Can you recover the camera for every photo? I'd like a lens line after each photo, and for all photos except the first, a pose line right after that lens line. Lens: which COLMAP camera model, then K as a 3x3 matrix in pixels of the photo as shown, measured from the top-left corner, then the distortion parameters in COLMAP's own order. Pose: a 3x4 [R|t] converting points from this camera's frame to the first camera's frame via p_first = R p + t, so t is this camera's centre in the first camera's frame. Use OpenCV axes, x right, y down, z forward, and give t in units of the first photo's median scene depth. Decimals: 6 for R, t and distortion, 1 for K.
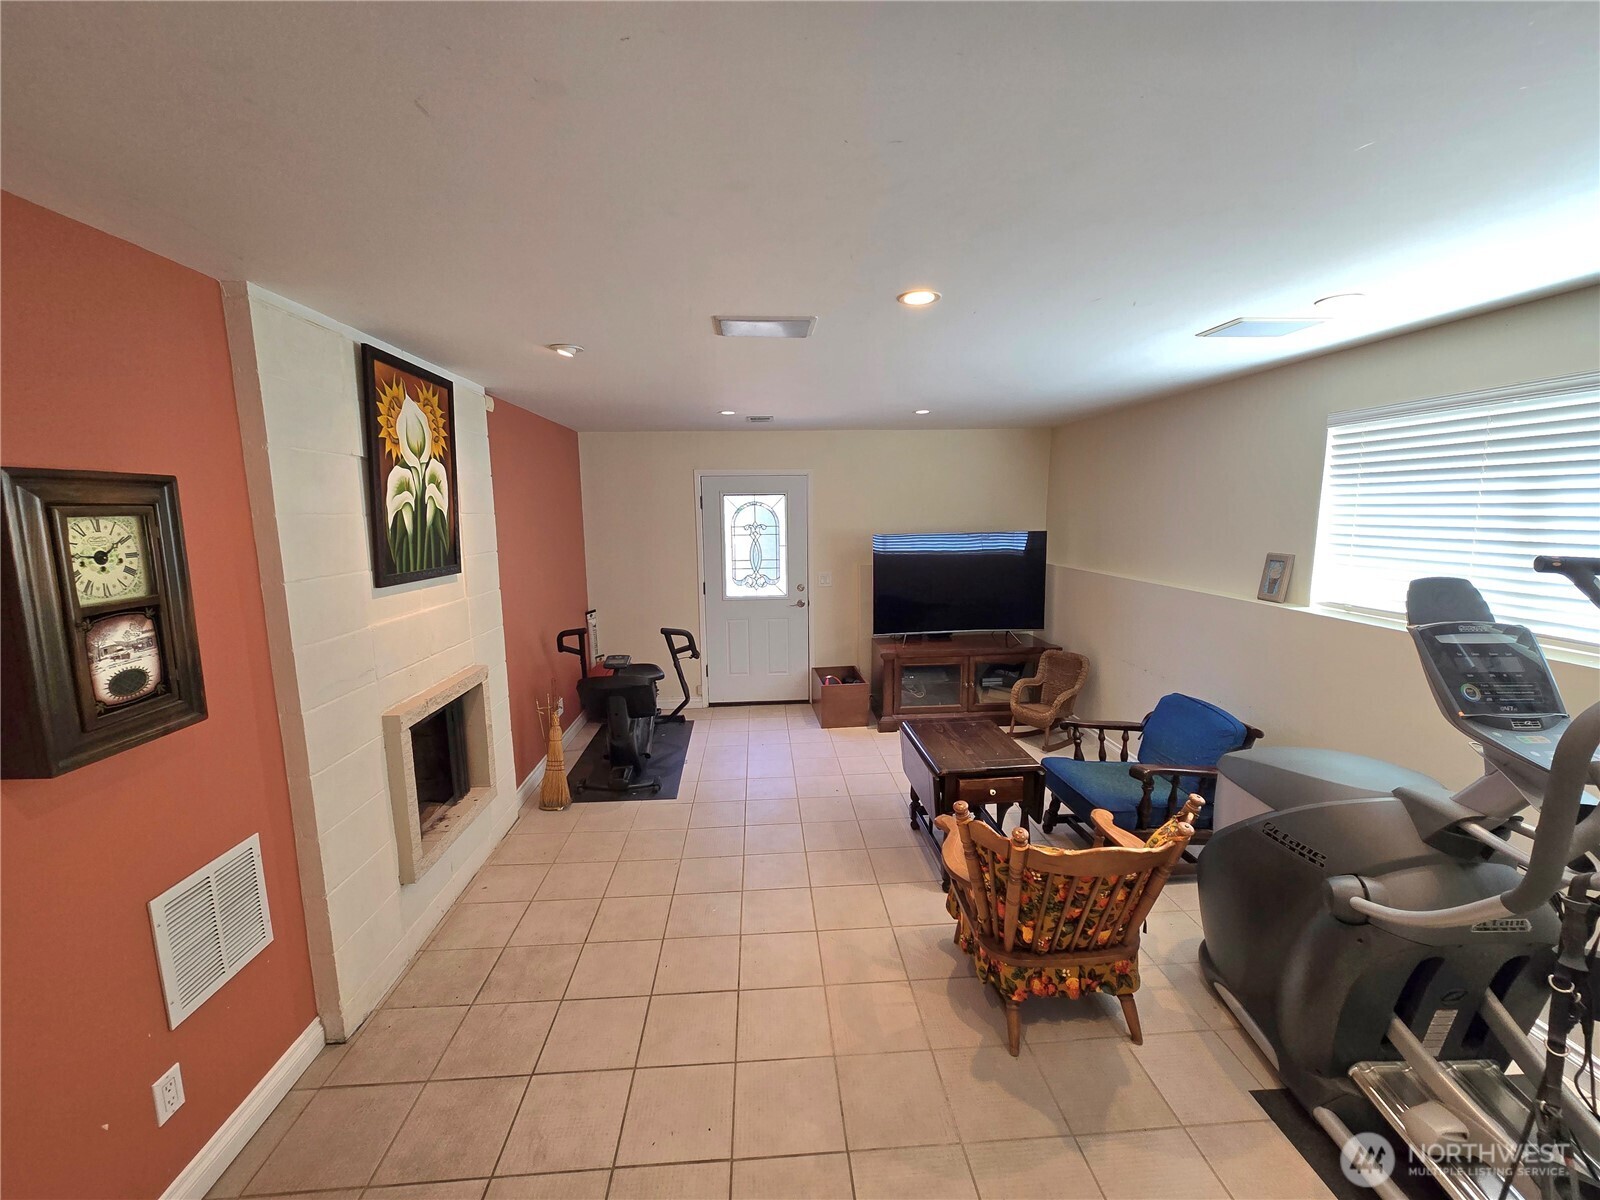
lens RADIAL K [[650.6, 0, 801.3], [0, 650.6, 600.1], [0, 0, 1]] dist [-0.002624, 0.001501]
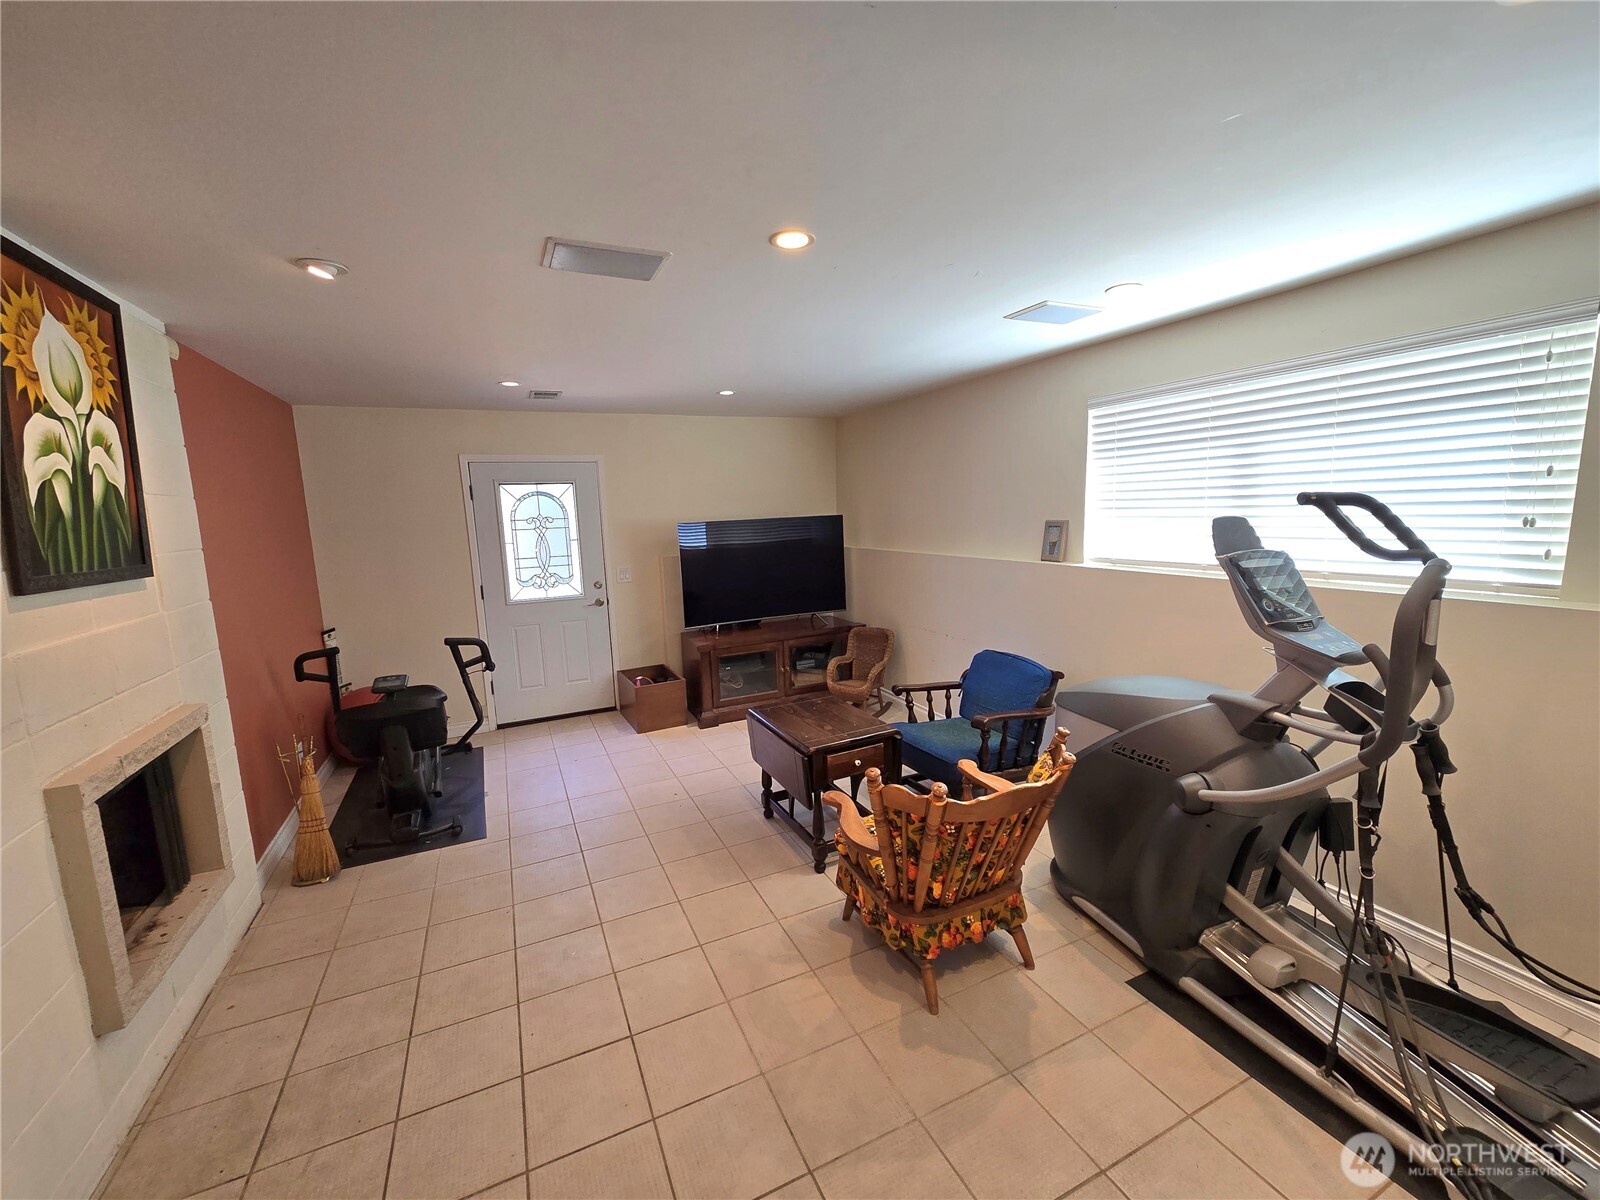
lens RADIAL K [[650.6, 0, 798.5], [0, 650.6, 599.9], [0, 0, 1]] dist [-0.002624, 0.001501]
pose [[0.932270, -0.071461, 0.354635, -0.143321], [0.073776, 0.997250, 0.007007, 0.036262], [-0.354161, 0.019631, 0.934979, 0.104624]]
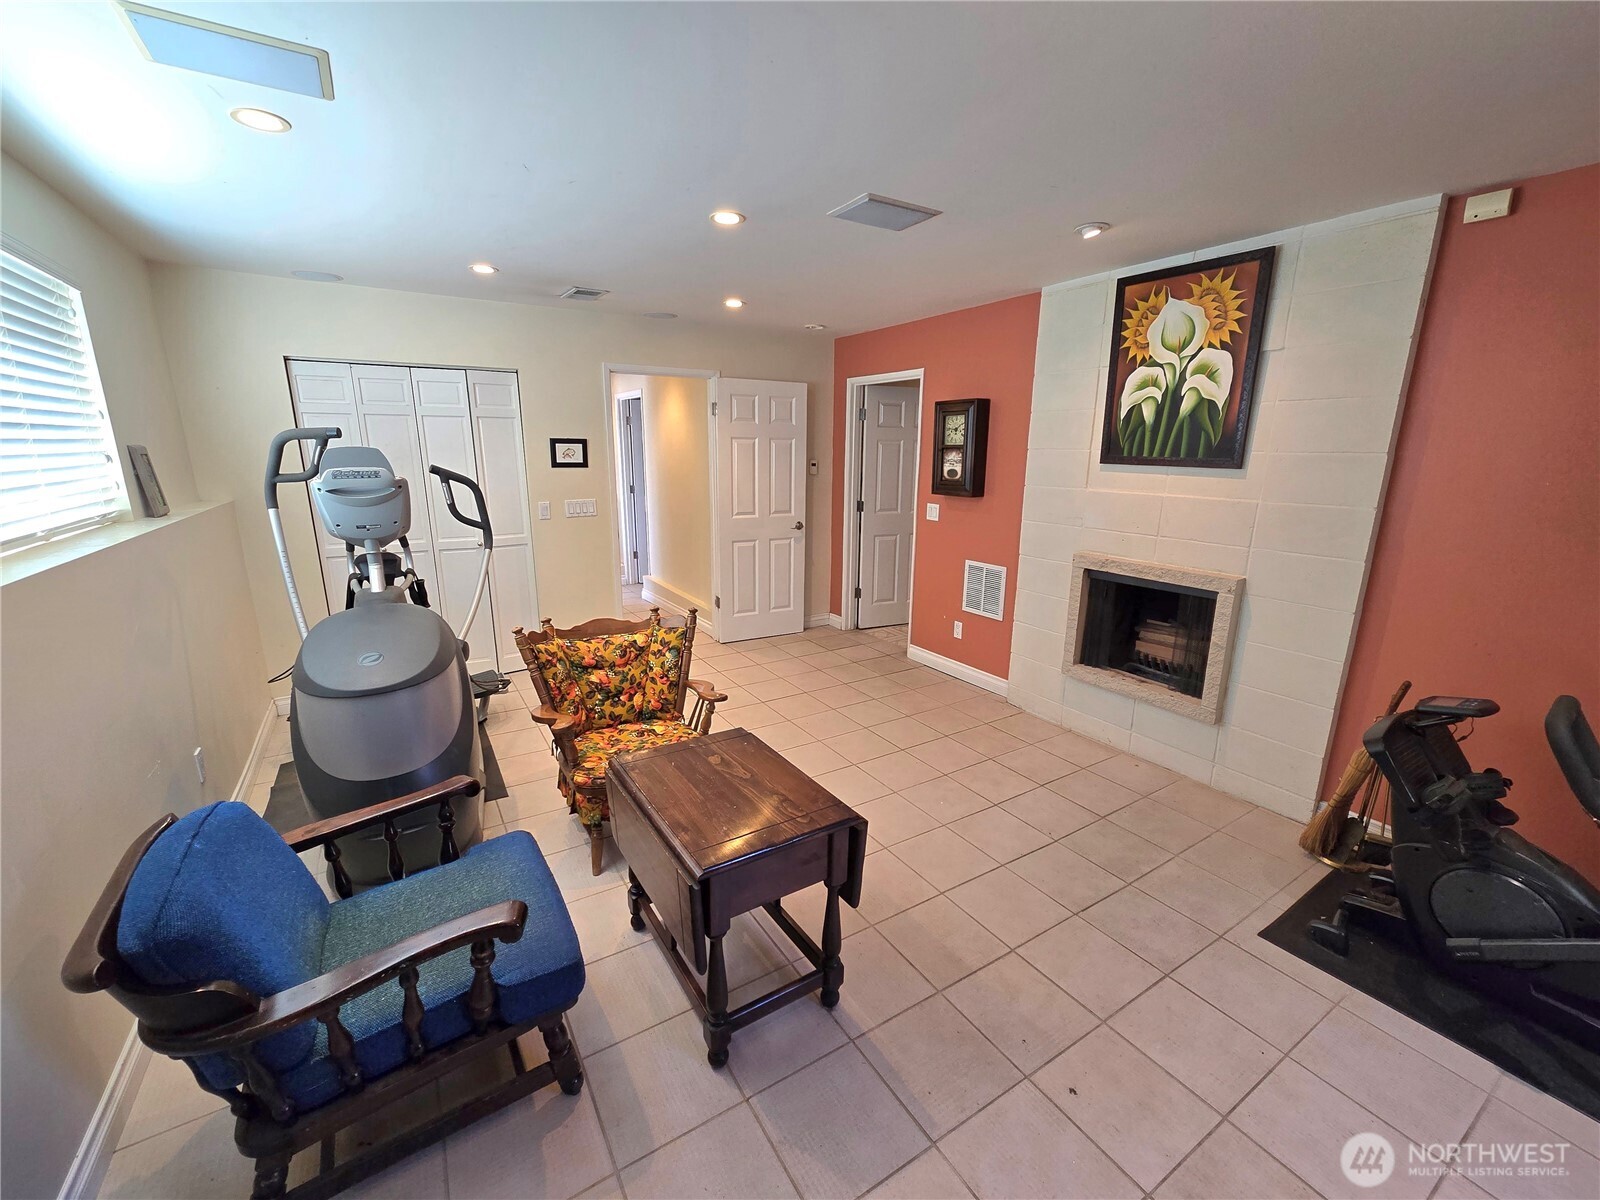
lens RADIAL K [[650.6, 0, 791.7], [0, 650.6, 603.1], [0, 0, 1]] dist [-0.002624, 0.001501]
pose [[-0.884877, 0.117483, -0.450766, 0.558828], [-0.058310, 0.932127, 0.357406, -0.186611], [0.462160, 0.342544, -0.817968, 1.816301]]
